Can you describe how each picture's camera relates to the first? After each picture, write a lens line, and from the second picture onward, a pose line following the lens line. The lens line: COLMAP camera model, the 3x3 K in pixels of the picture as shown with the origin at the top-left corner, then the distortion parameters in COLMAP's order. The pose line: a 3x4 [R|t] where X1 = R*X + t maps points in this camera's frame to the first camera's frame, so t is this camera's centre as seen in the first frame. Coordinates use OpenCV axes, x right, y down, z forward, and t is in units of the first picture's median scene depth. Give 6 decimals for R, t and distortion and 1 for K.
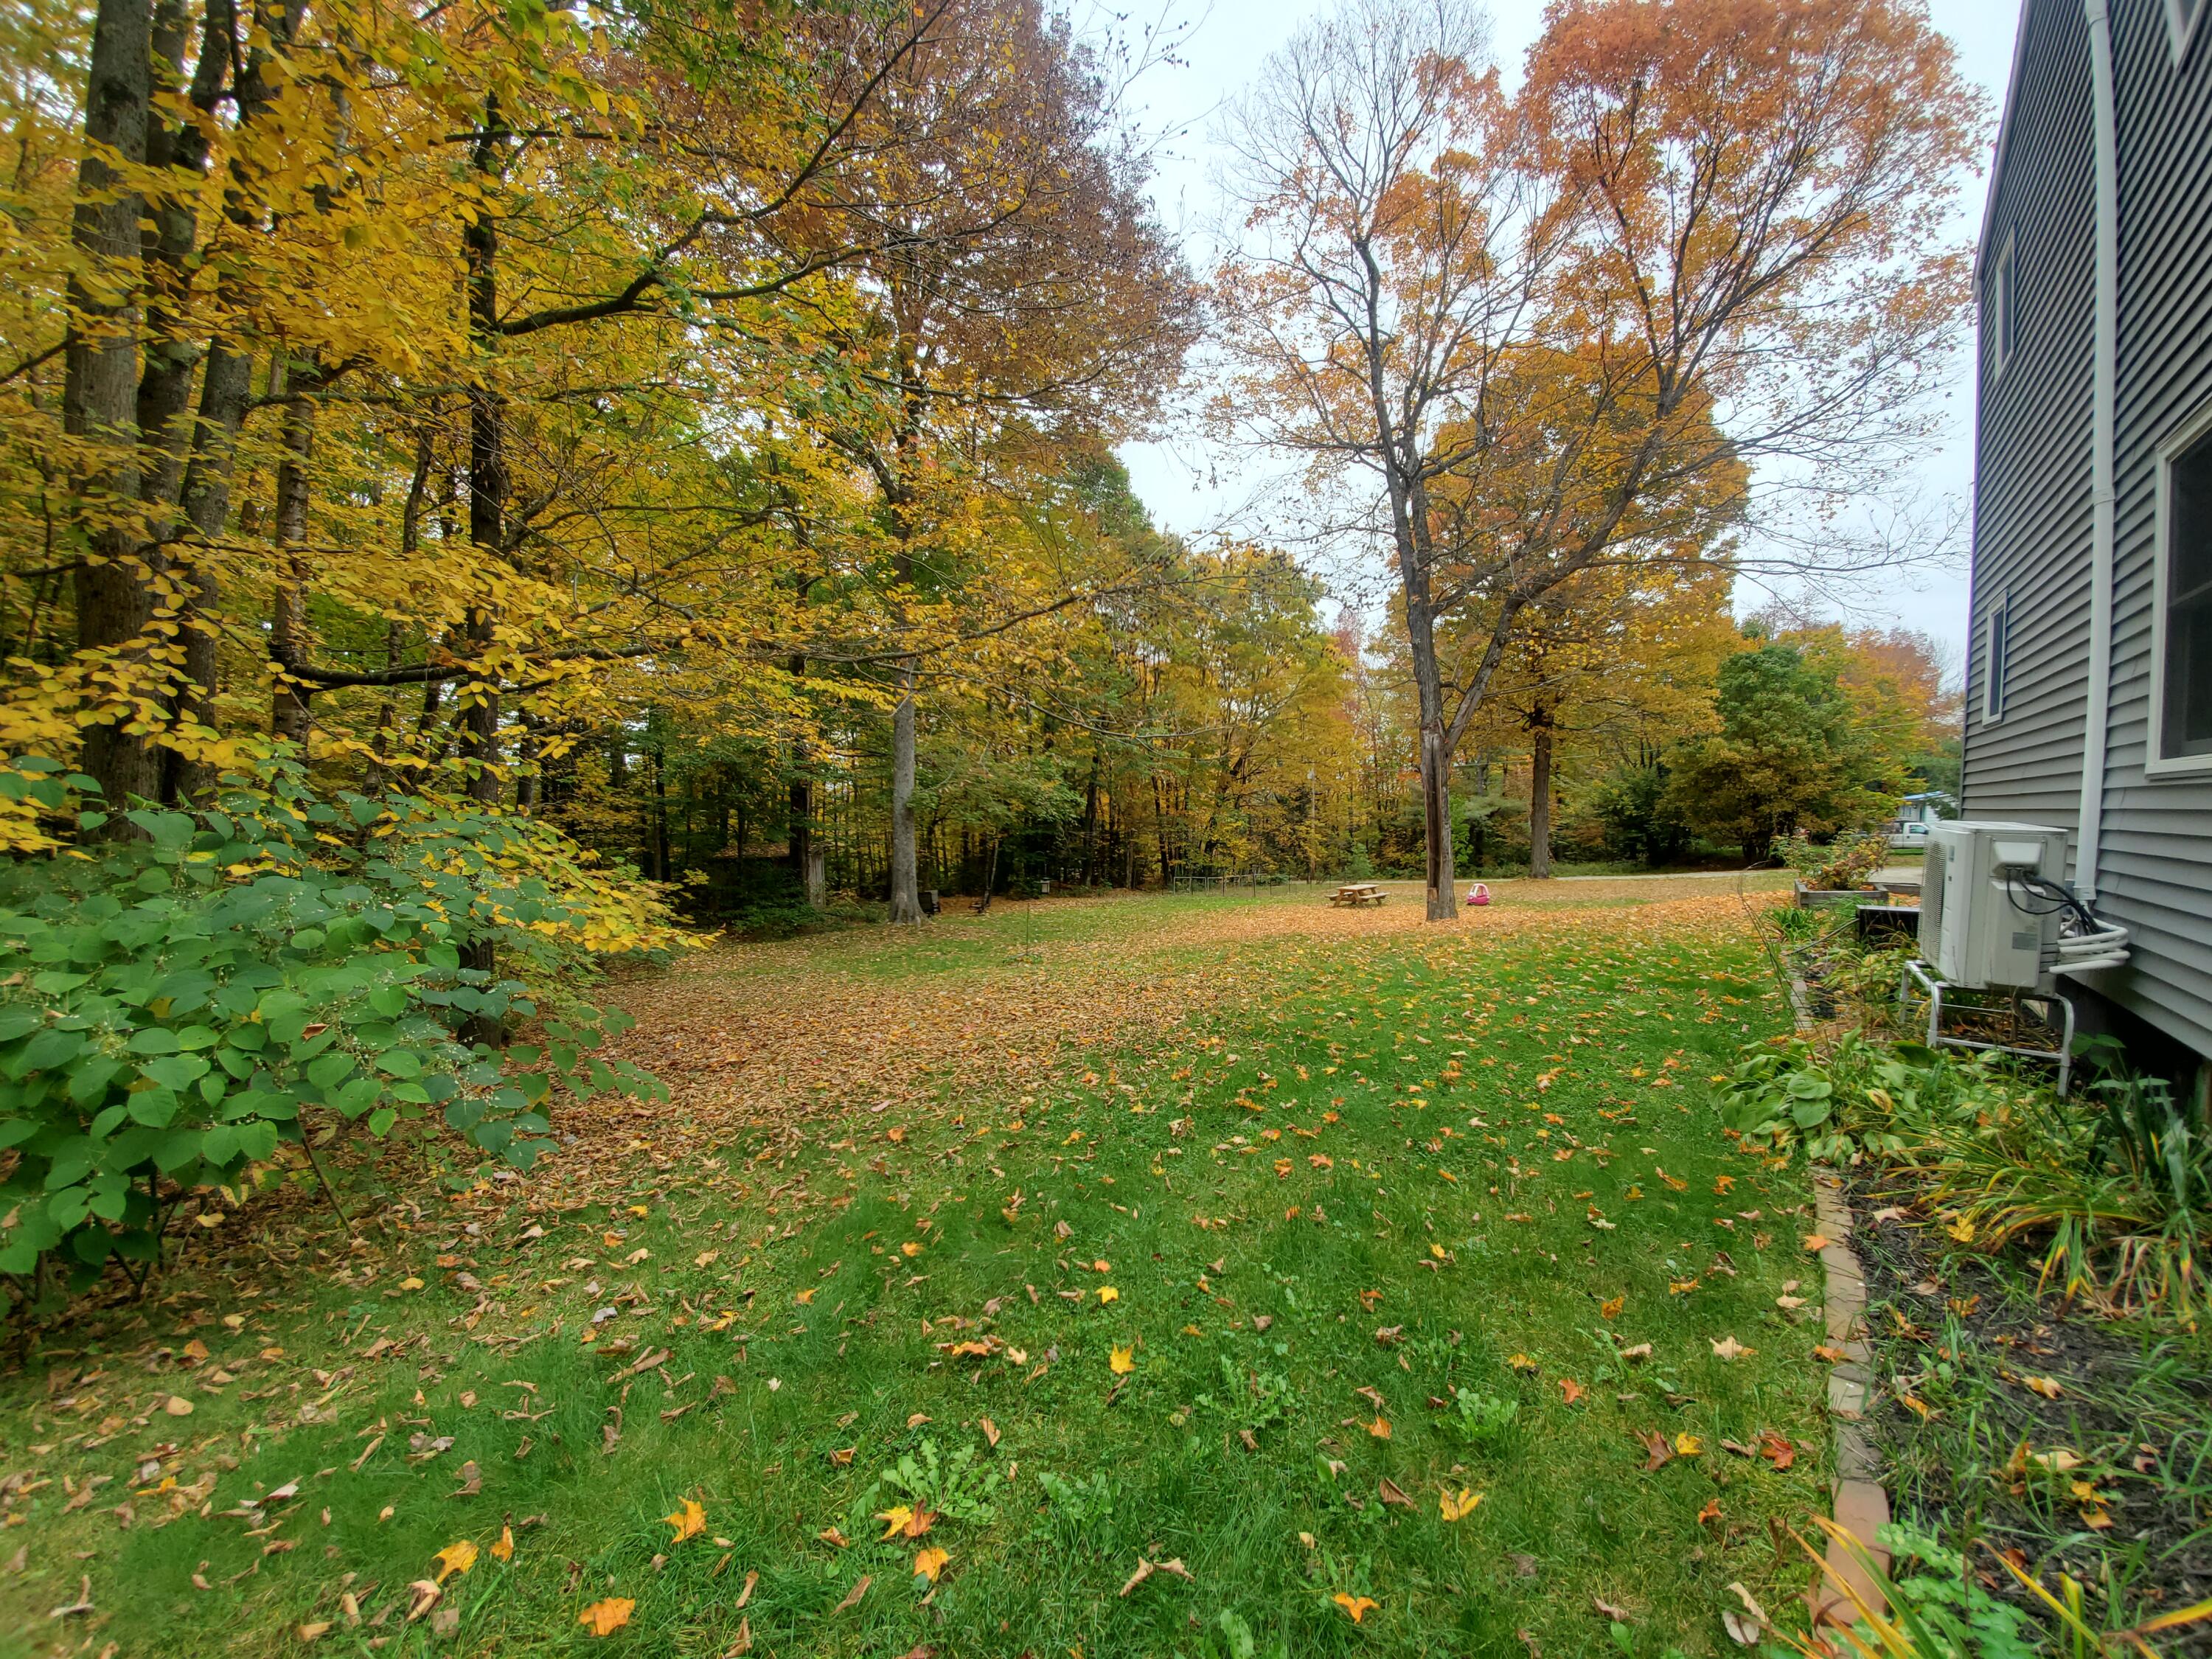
lens RADIAL K [[872.3, 0, 1132.6], [0, 872.3, 838.6], [0, 0, 1]] dist [-0.000263, -0.006111]
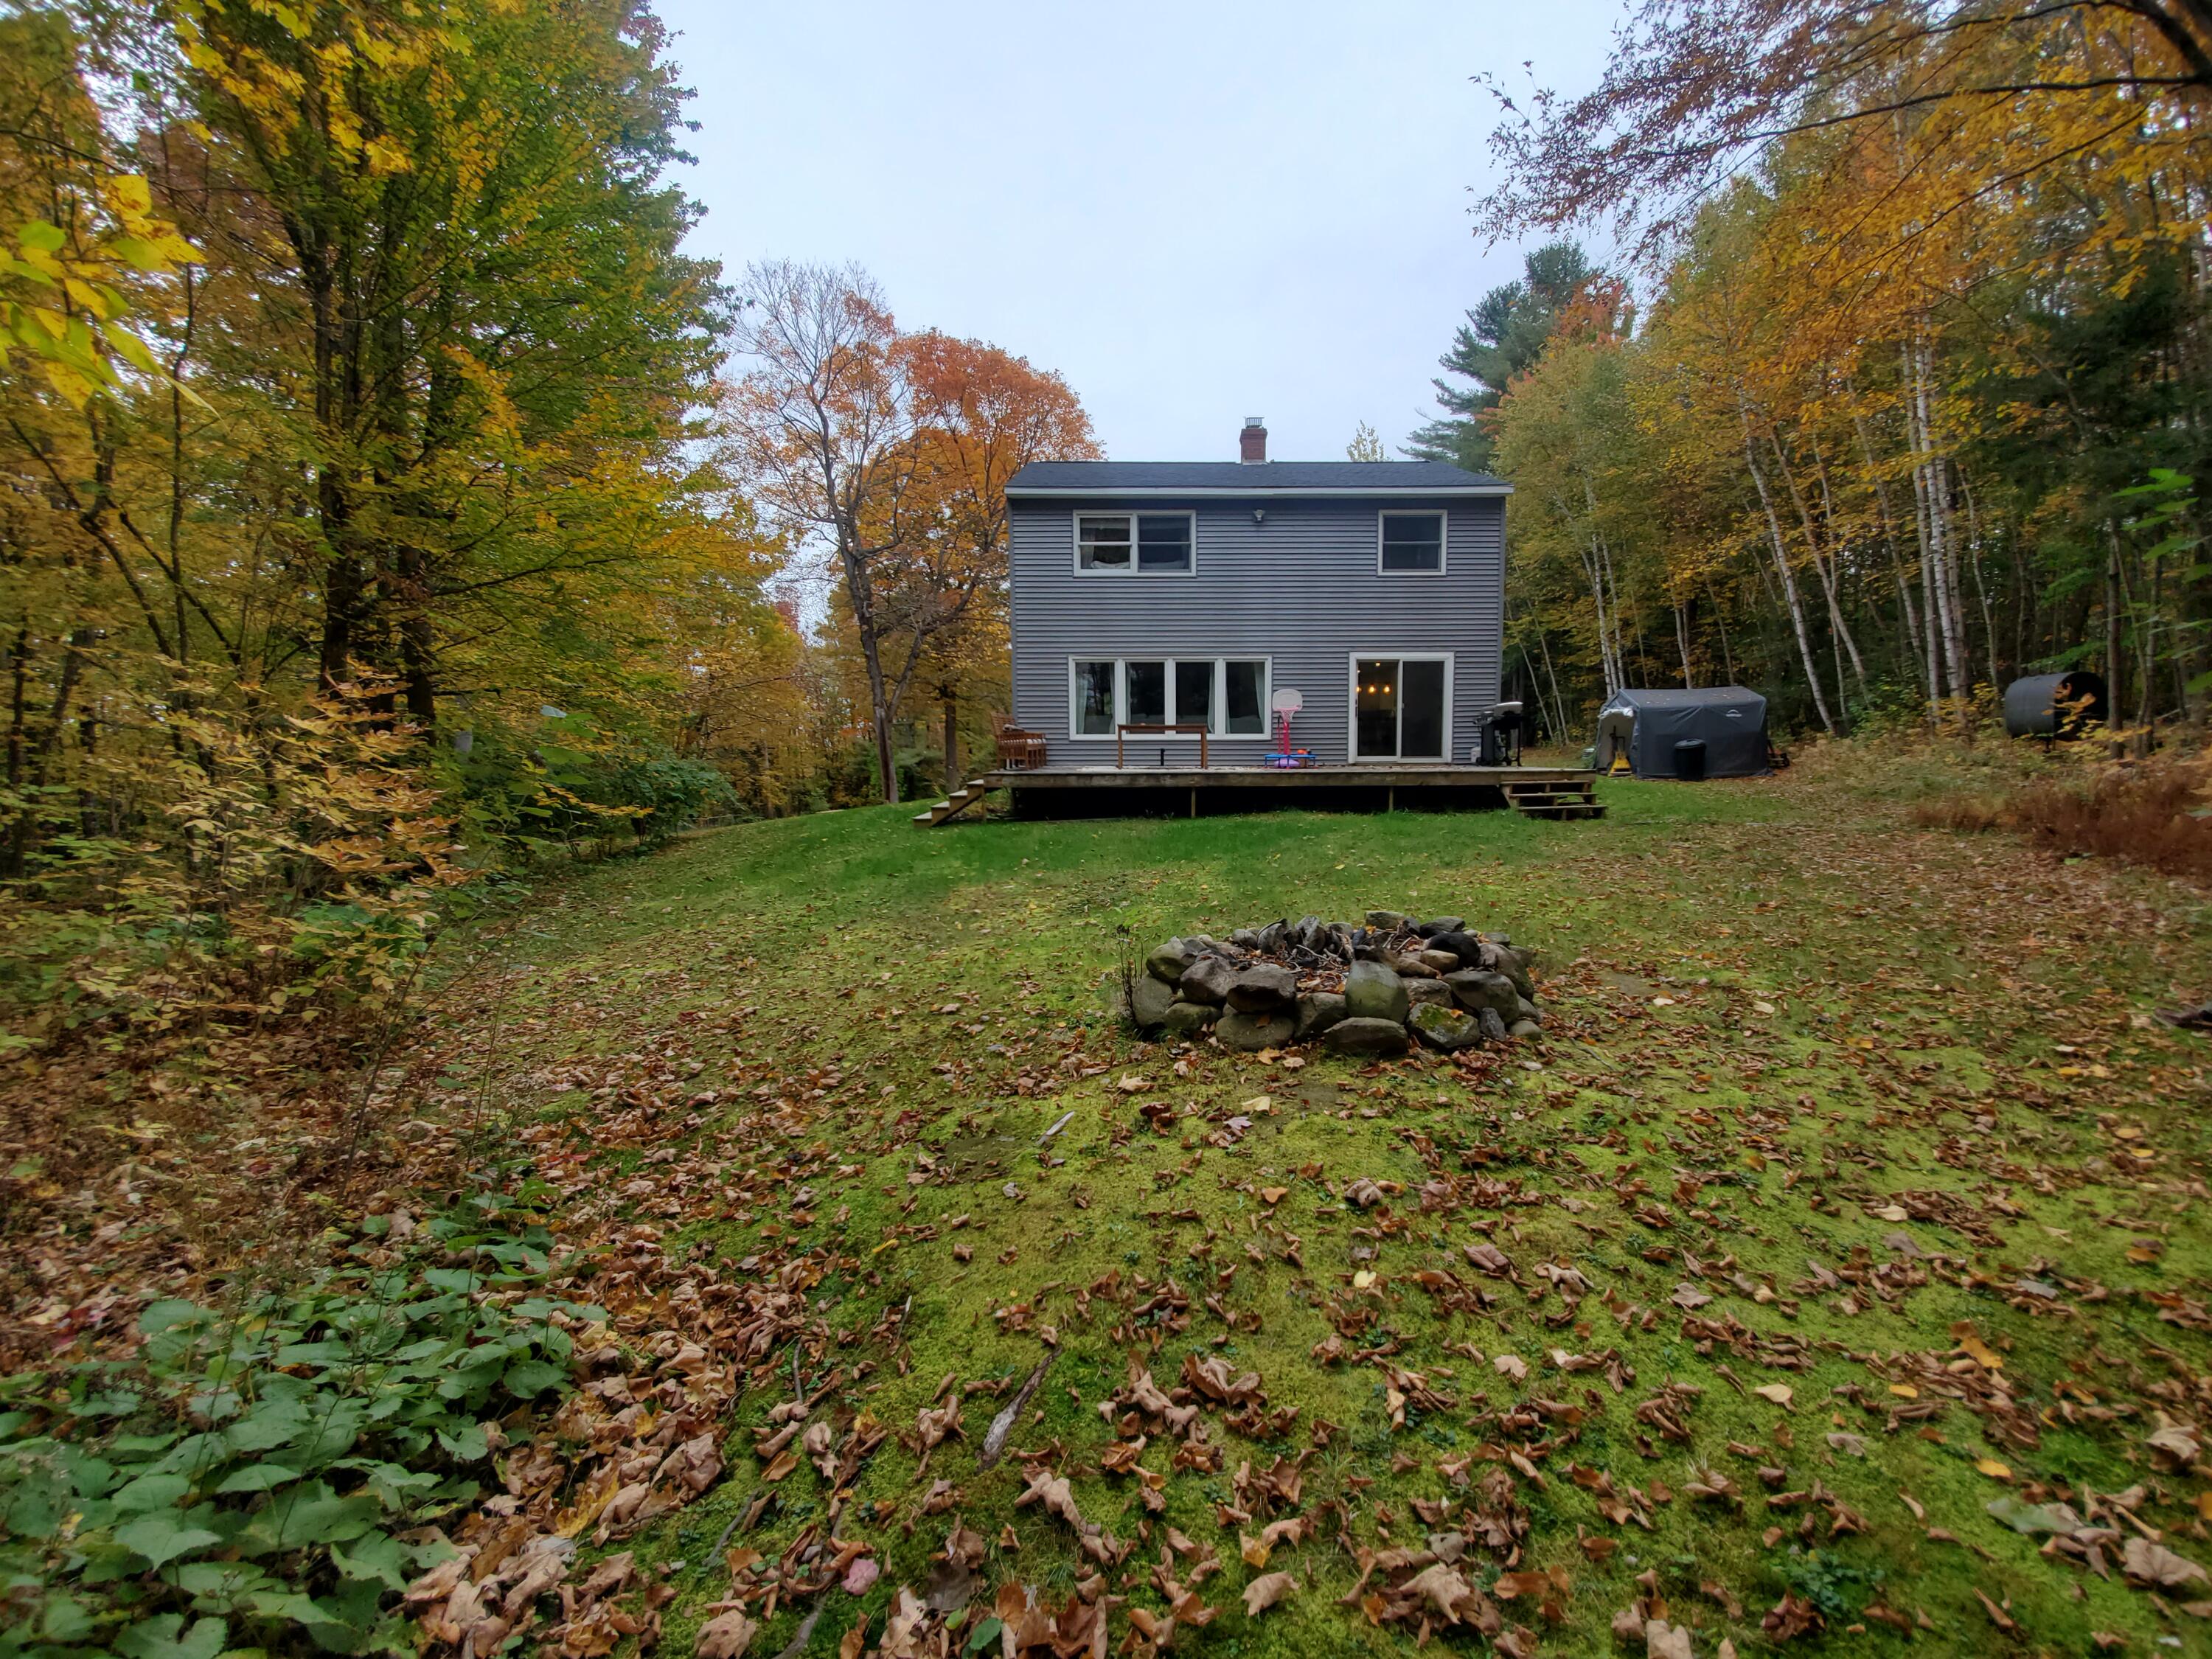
lens RADIAL K [[872.3, 0, 1132.6], [0, 872.3, 838.6], [0, 0, 1]] dist [-0.000263, -0.006111]
pose [[0.809176, -0.079789, 0.582123, -0.121081], [0.047734, 0.996389, 0.070218, 0.012188], [-0.585624, -0.029032, 0.810063, -0.303918]]
